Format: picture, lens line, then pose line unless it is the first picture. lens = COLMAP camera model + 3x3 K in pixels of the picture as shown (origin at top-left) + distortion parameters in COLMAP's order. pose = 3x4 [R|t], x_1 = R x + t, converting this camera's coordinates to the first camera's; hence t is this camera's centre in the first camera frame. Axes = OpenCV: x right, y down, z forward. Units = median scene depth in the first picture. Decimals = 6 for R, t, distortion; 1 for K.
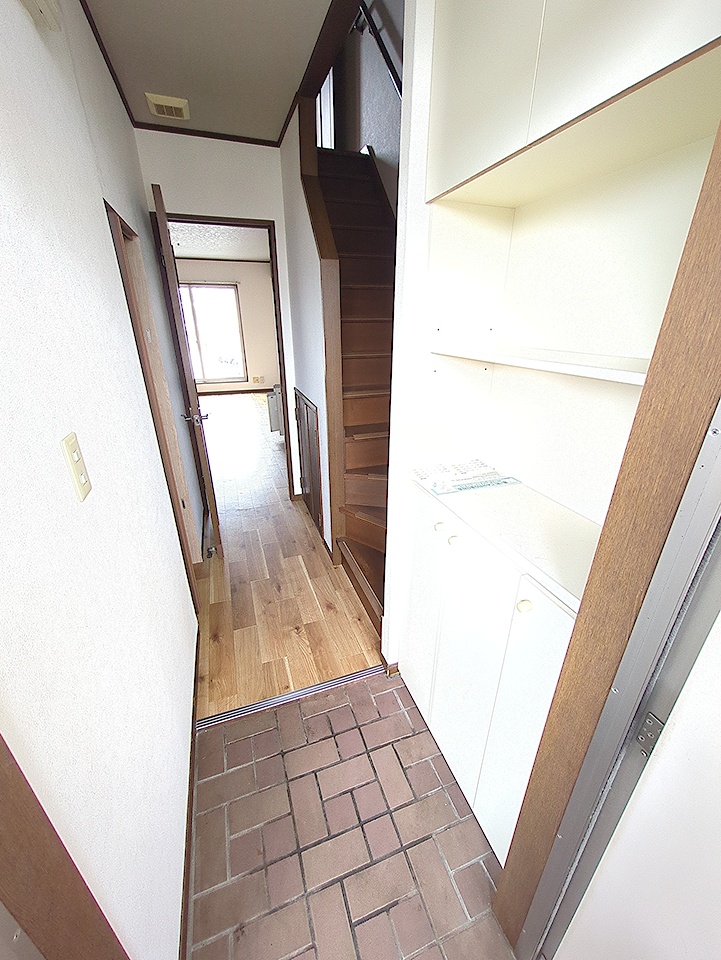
lens RADIAL K [[382.6, 0, 356.5], [0, 382.6, 484.2], [0, 0, 1]] dist [-0.004978, 0.001827]
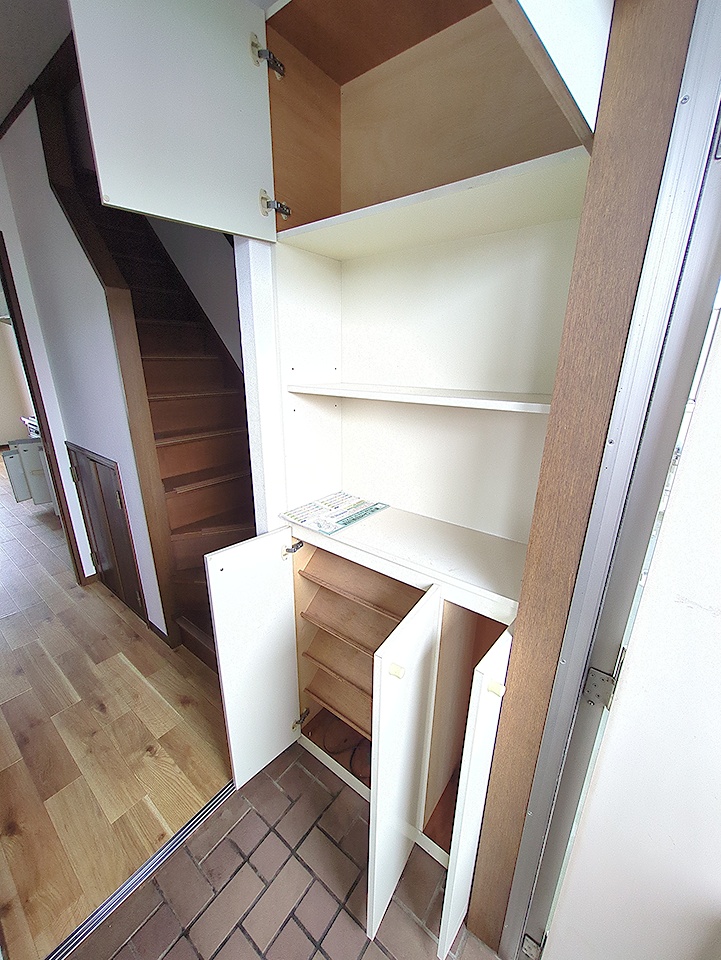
lens RADIAL K [[382.6, 0, 362.9], [0, 382.6, 483.4], [0, 0, 1]] dist [-0.004978, 0.001827]
pose [[0.837488, -0.154512, 0.524157, -0.103102], [0.203069, 0.978502, -0.036015, -0.023737], [-0.507324, 0.136602, 0.850860, 0.060136]]
